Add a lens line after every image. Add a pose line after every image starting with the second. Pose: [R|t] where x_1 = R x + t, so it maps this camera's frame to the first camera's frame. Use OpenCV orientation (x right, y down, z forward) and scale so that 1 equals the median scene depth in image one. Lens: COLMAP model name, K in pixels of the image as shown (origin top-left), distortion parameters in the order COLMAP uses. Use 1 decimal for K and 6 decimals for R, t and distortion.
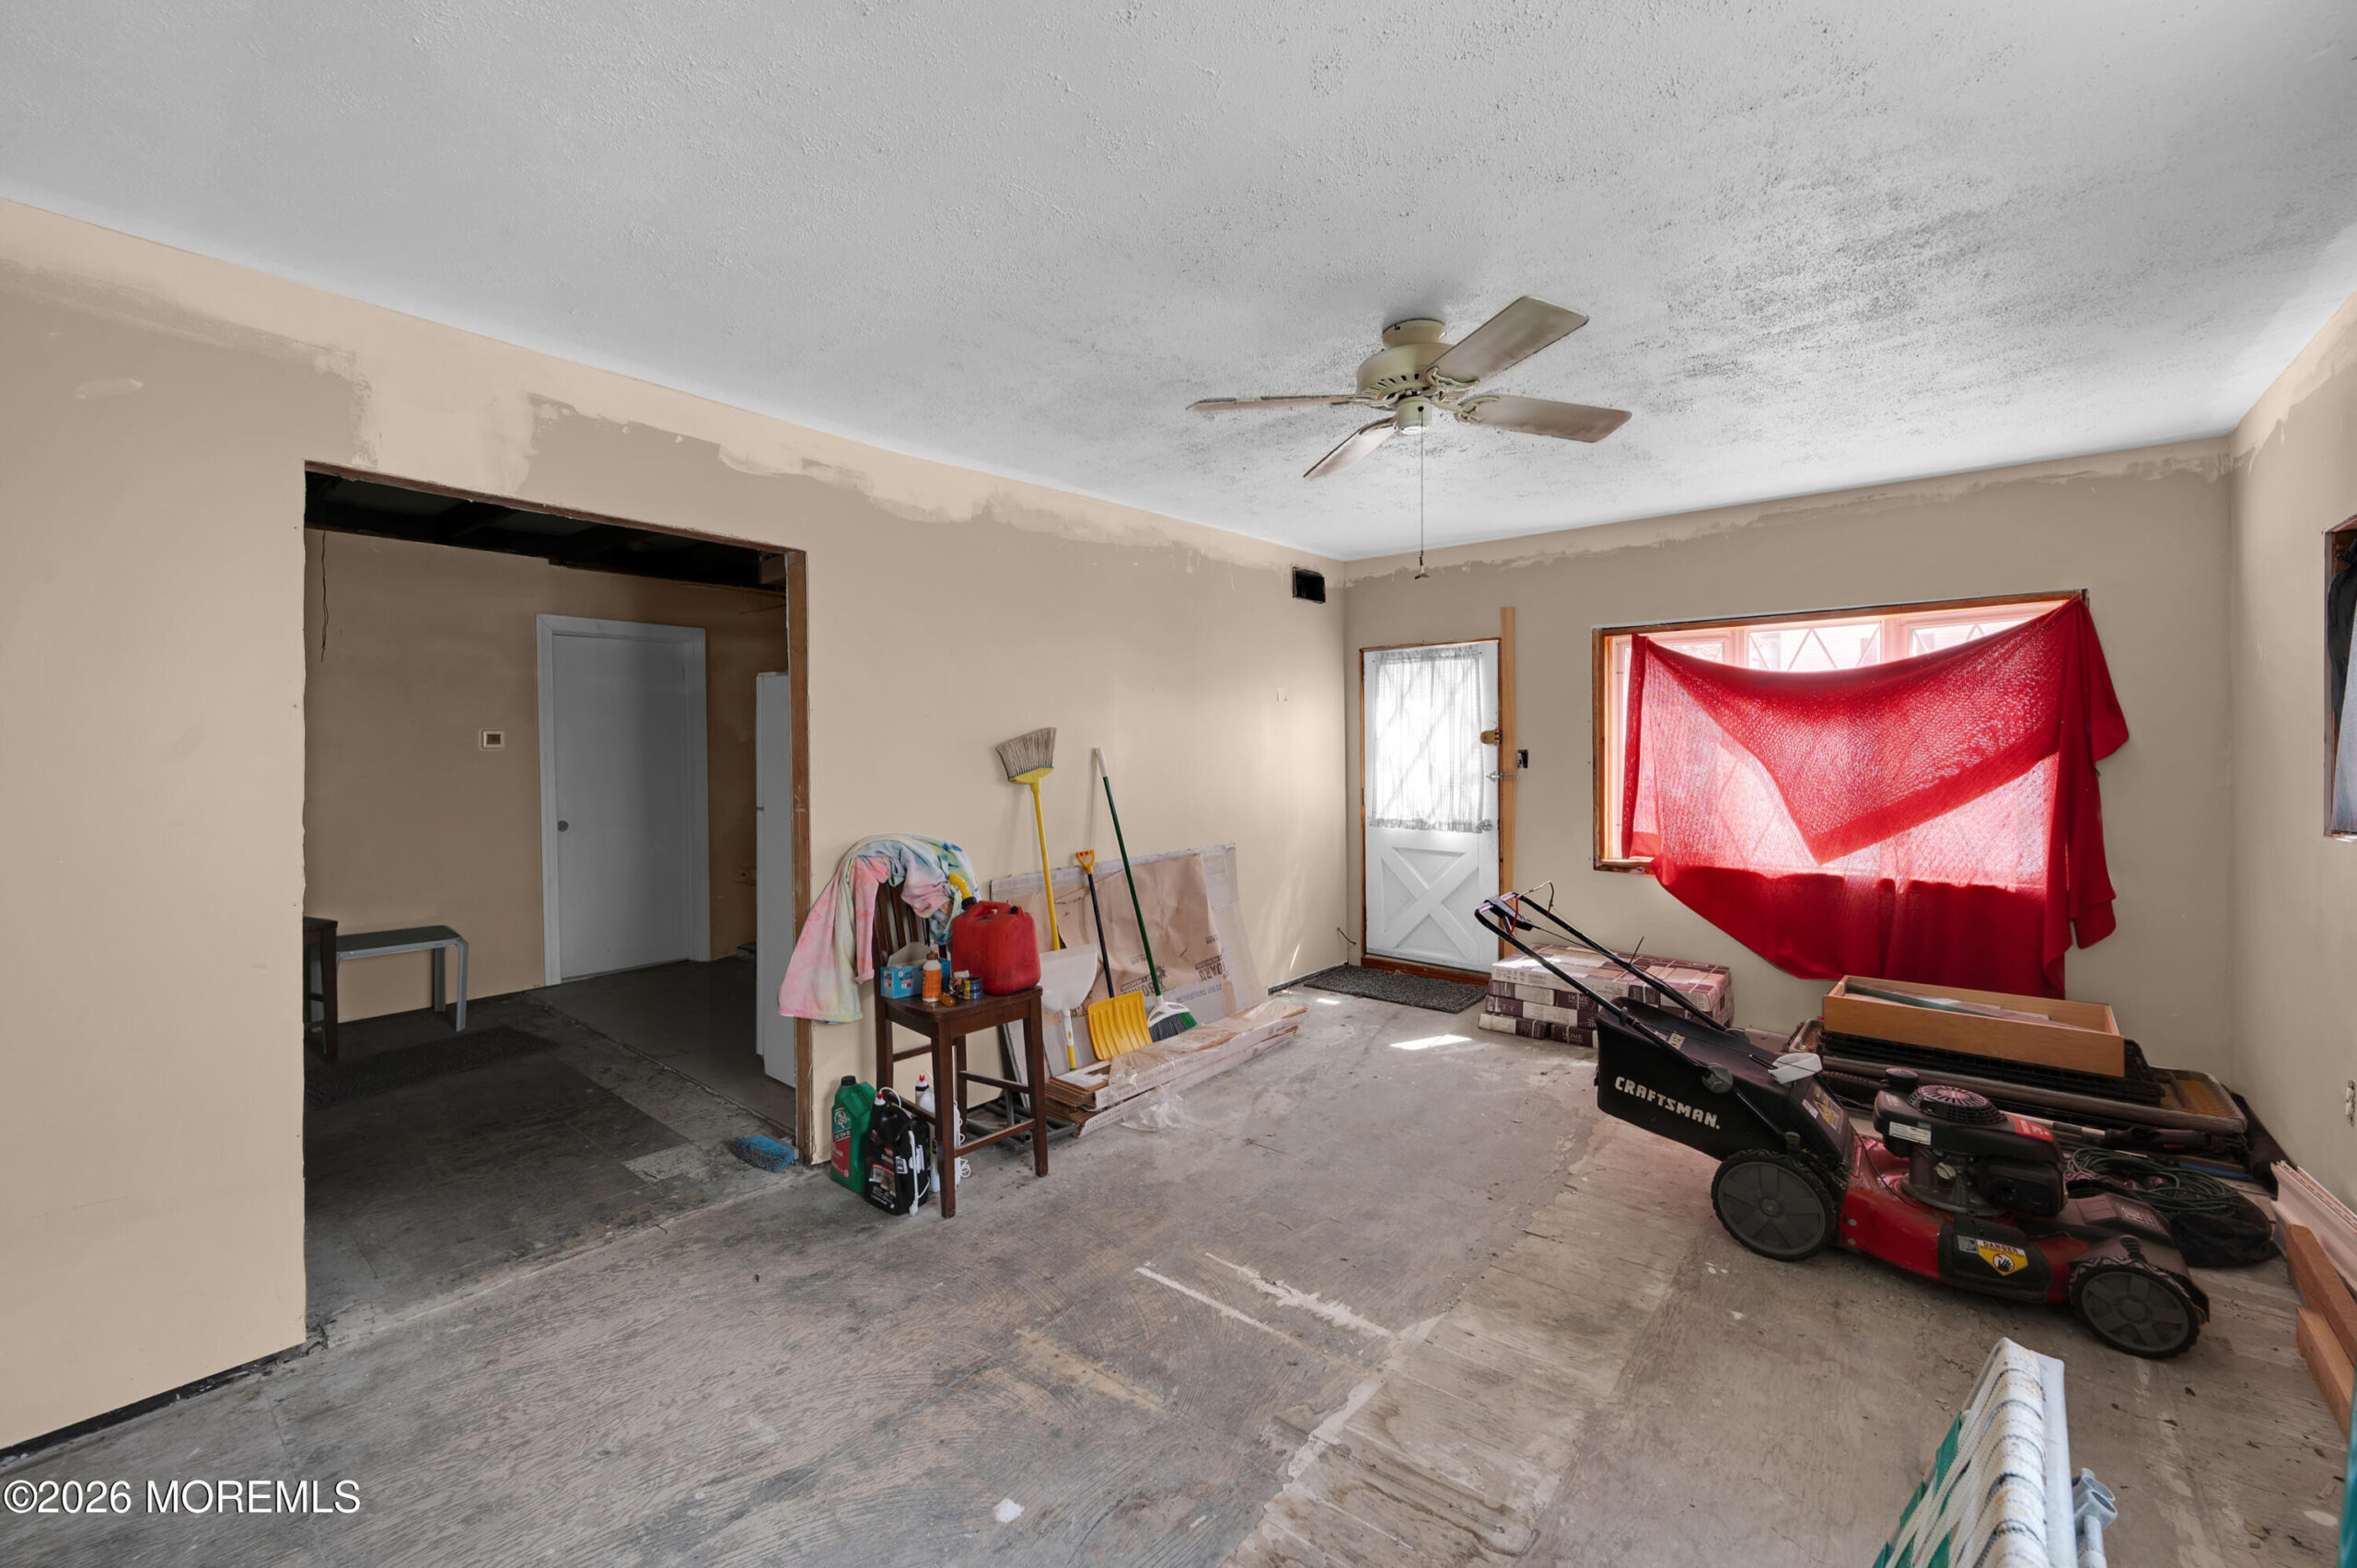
lens RADIAL K [[941.5, 0, 1175.1], [0, 941.5, 776.4], [0, 0, 1]] dist [-0.000595, -0.000101]
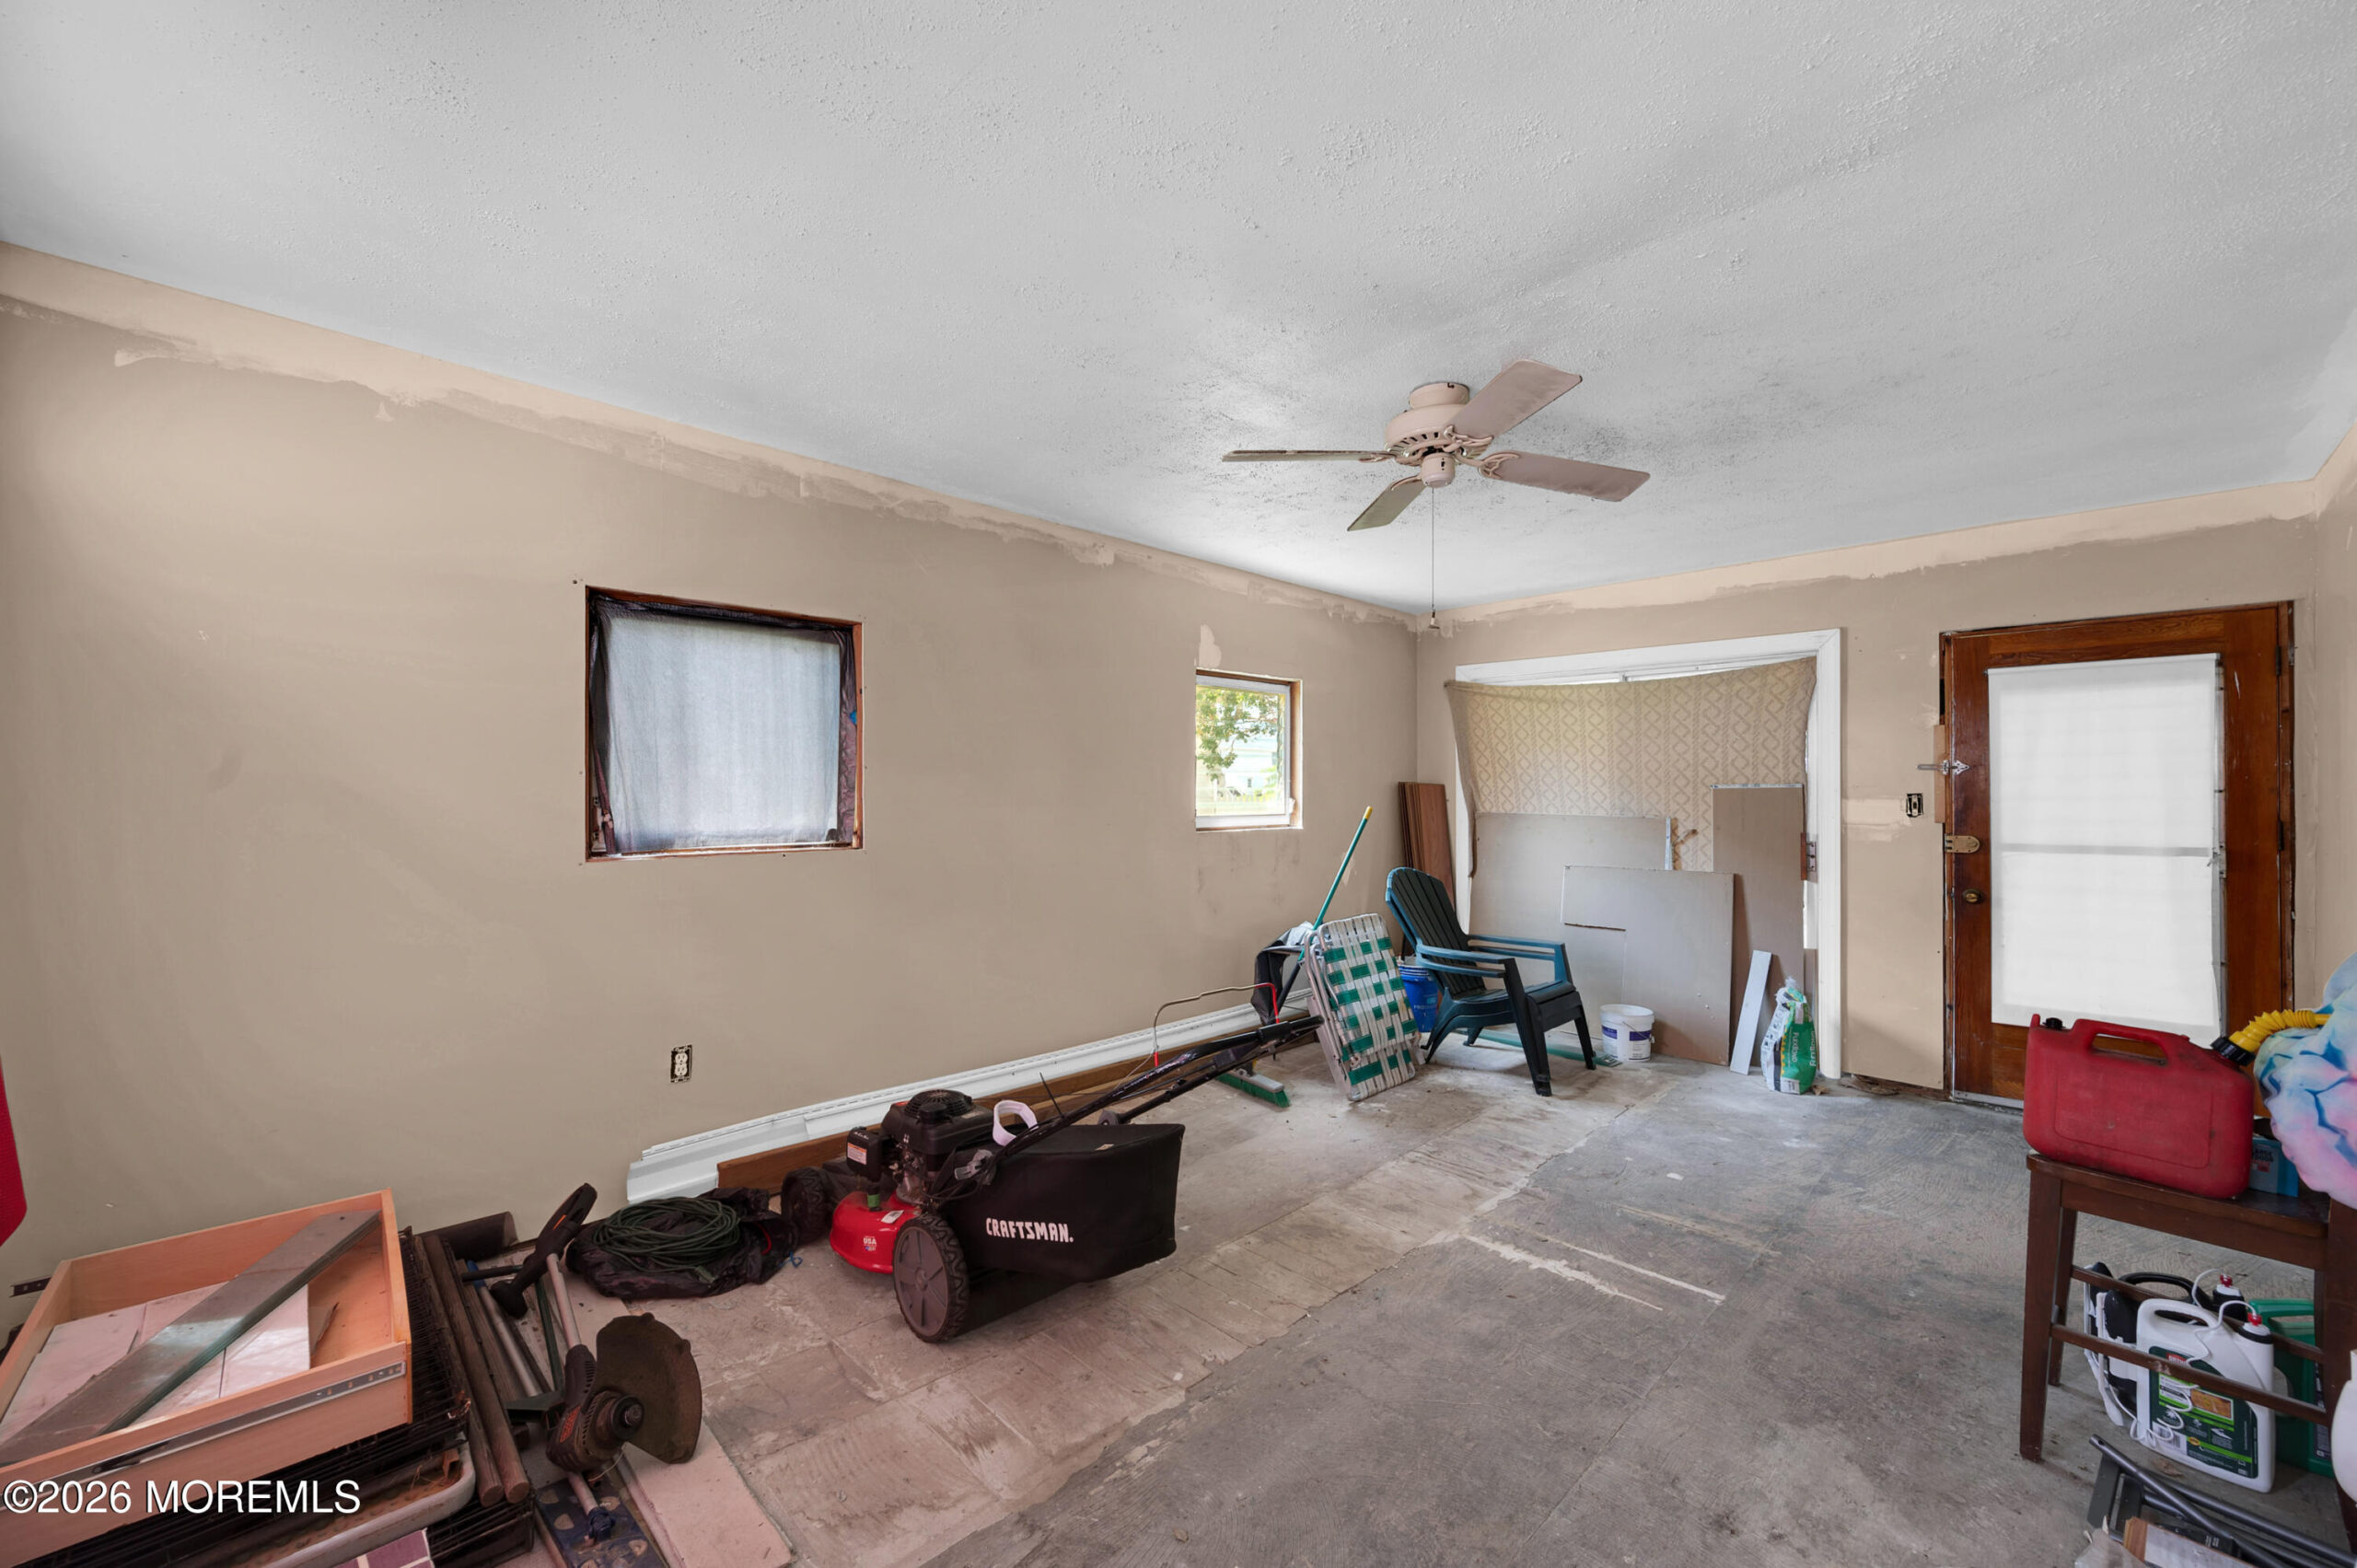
lens RADIAL K [[941.5, 0, 1182.7], [0, 941.5, 786.7], [0, 0, 1]] dist [-0.000595, -0.000101]
pose [[-0.995178, 0.007148, 0.097827, 0.475315], [0.008855, 0.999816, 0.017022, -0.043714], [-0.097687, 0.017806, -0.995058, 2.261541]]
